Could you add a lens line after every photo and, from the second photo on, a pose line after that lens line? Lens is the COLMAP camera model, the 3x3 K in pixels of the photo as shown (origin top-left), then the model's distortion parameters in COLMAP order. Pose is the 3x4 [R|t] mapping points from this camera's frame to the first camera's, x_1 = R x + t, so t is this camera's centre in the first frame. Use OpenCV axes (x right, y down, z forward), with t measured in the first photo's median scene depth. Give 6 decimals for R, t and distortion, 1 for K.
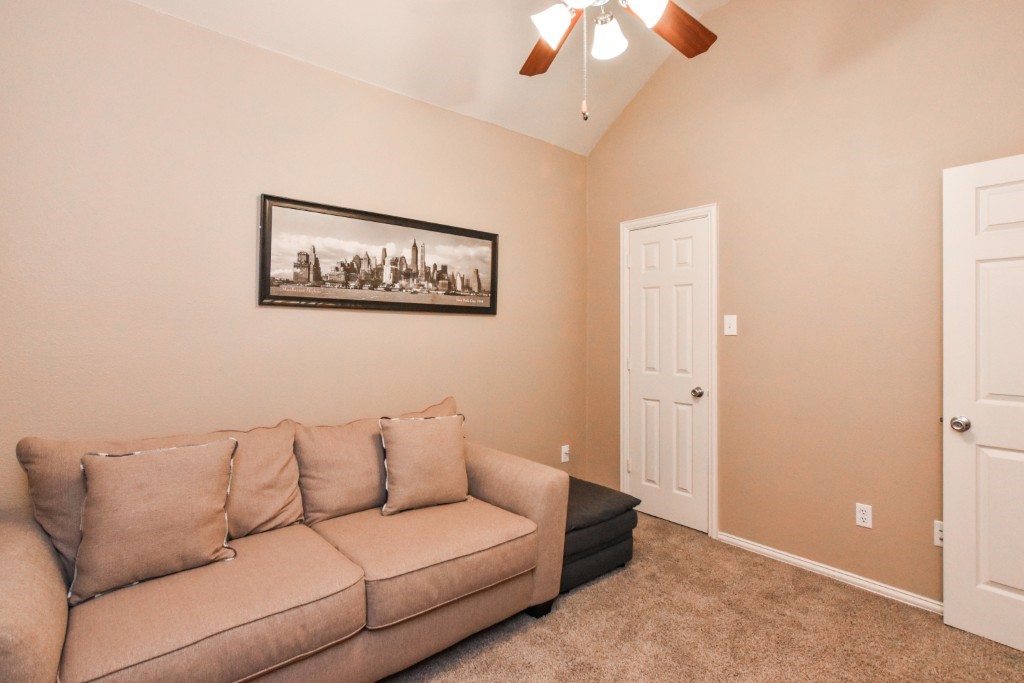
lens RADIAL K [[502.1, 0, 509.0], [0, 502.1, 335.6], [0, 0, 1]] dist [-0.006014, 0.001196]
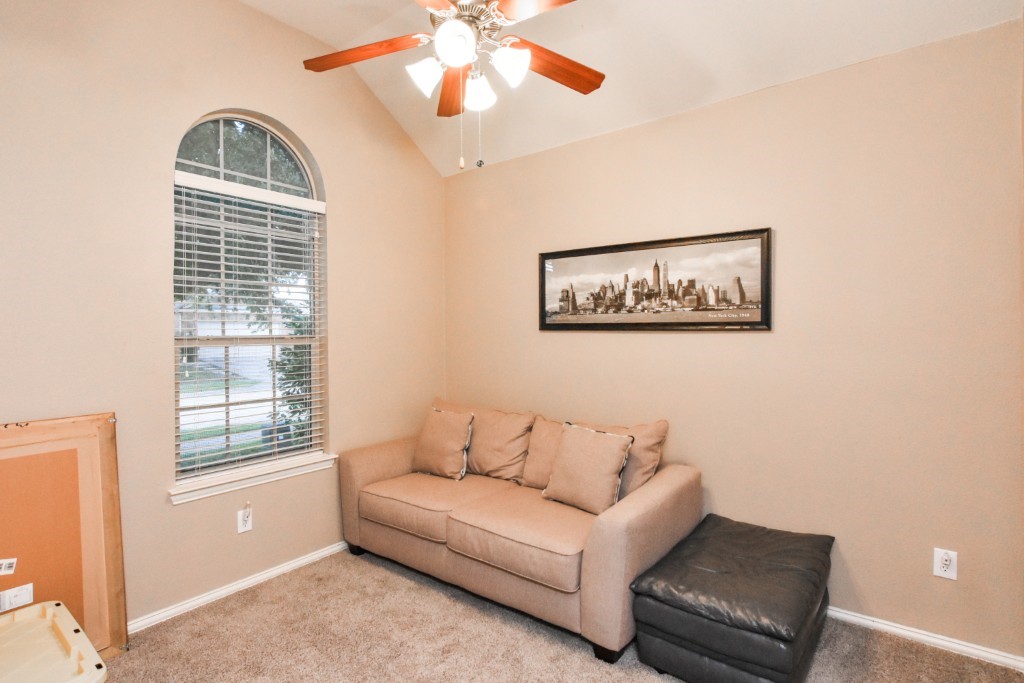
lens RADIAL K [[502.1, 0, 508.2], [0, 502.1, 340.6], [0, 0, 1]] dist [-0.006014, 0.001196]
pose [[0.214178, 0.011600, -0.976726, 0.765950], [0.002775, 0.999918, 0.012484, -0.043116], [0.976791, -0.005384, 0.214129, 0.508951]]
